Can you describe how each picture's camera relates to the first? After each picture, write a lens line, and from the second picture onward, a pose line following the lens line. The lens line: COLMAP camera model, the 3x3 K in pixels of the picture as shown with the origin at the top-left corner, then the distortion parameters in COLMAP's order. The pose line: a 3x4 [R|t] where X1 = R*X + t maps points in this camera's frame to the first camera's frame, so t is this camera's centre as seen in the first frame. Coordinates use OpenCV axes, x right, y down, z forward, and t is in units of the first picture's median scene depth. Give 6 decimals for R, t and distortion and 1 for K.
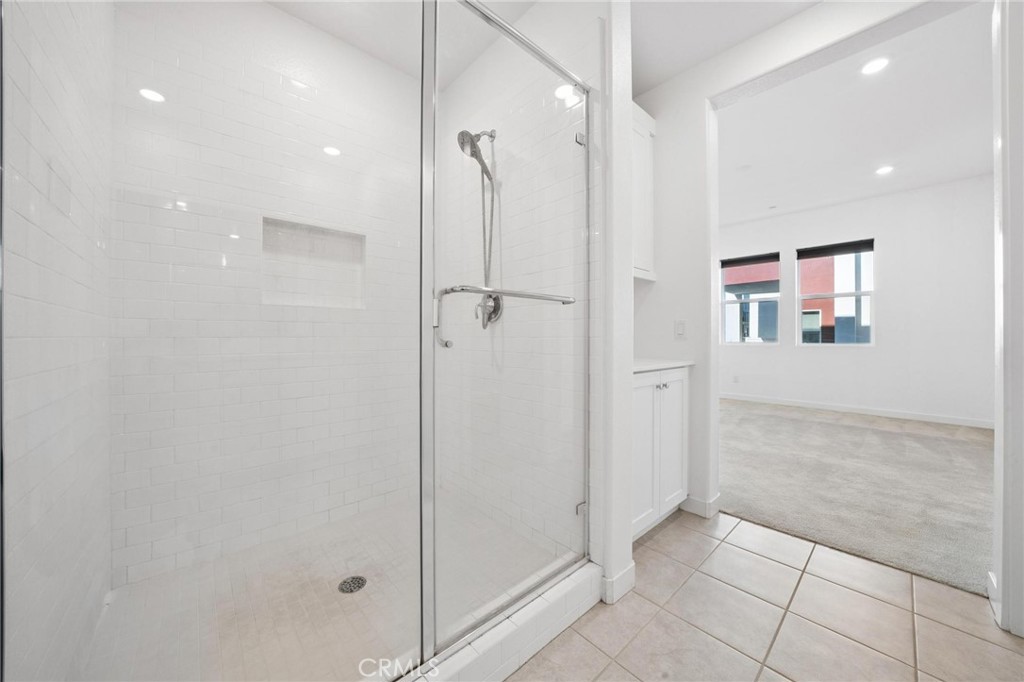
lens RADIAL K [[357.2, 0, 503.7], [0, 357.2, 336.7], [0, 0, 1]] dist [-0.017578, 0.000323]
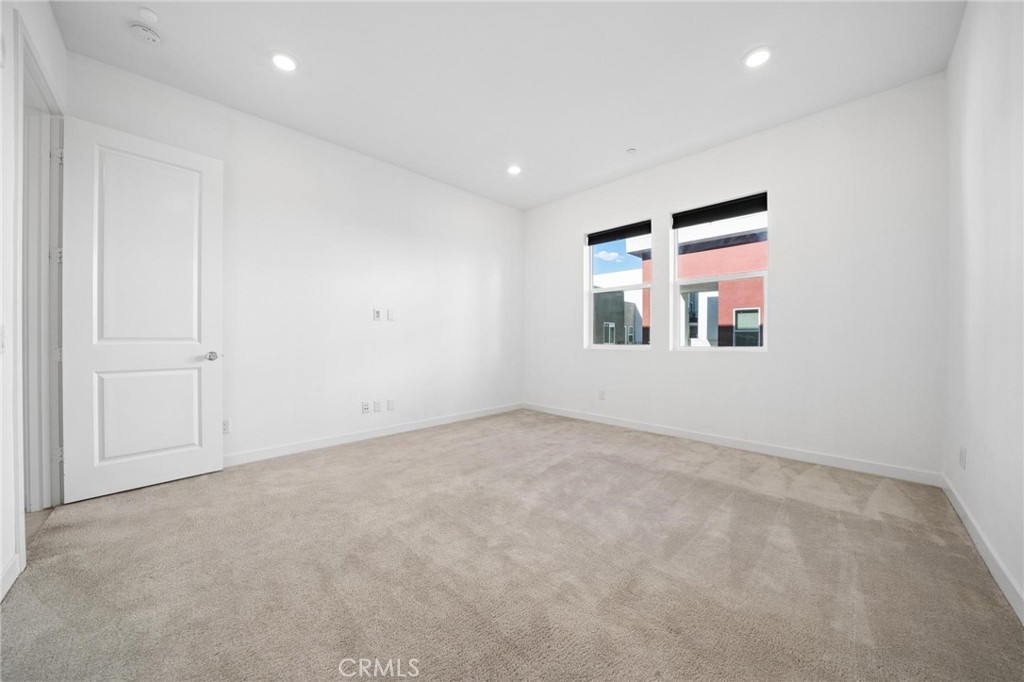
lens RADIAL K [[357.2, 0, 502.6], [0, 357.2, 341.6], [0, 0, 1]] dist [-0.017578, 0.000323]
pose [[0.998643, -0.001051, 0.052066, 0.450566], [0.000587, 0.999960, 0.008919, 0.001512], [-0.052074, -0.008876, 0.998604, 0.302314]]
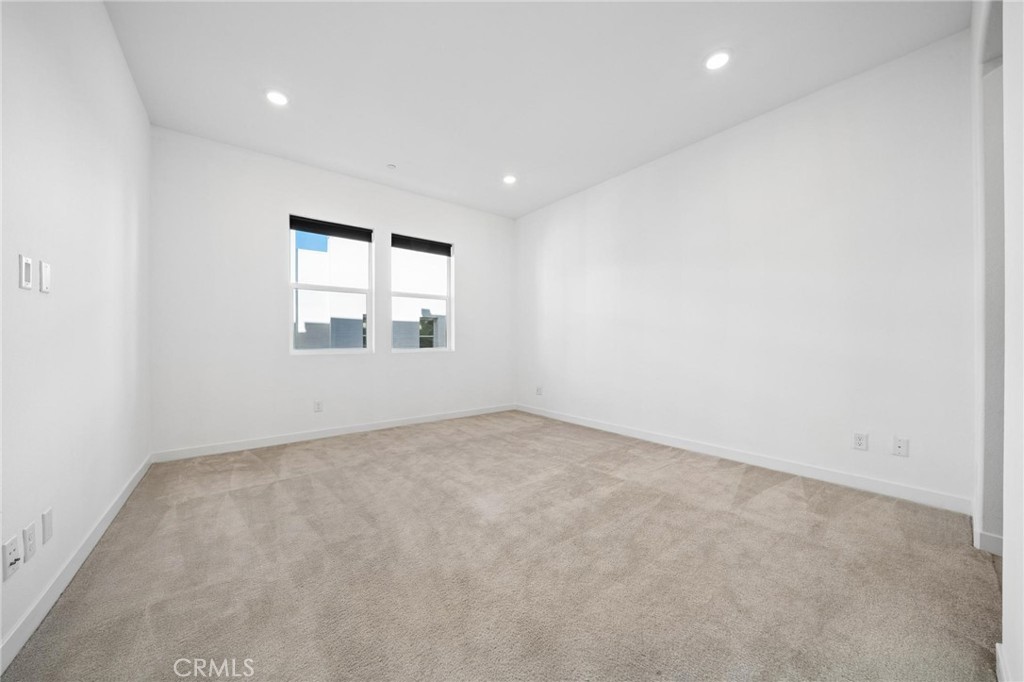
lens RADIAL K [[357.2, 0, 505.5], [0, 357.2, 342.7], [0, 0, 1]] dist [-0.017578, 0.000323]
pose [[0.056857, -0.001931, 0.998380, 0.031752], [0.001418, 0.999997, 0.001853, 0.002693], [-0.998381, 0.001311, 0.056860, 0.685028]]
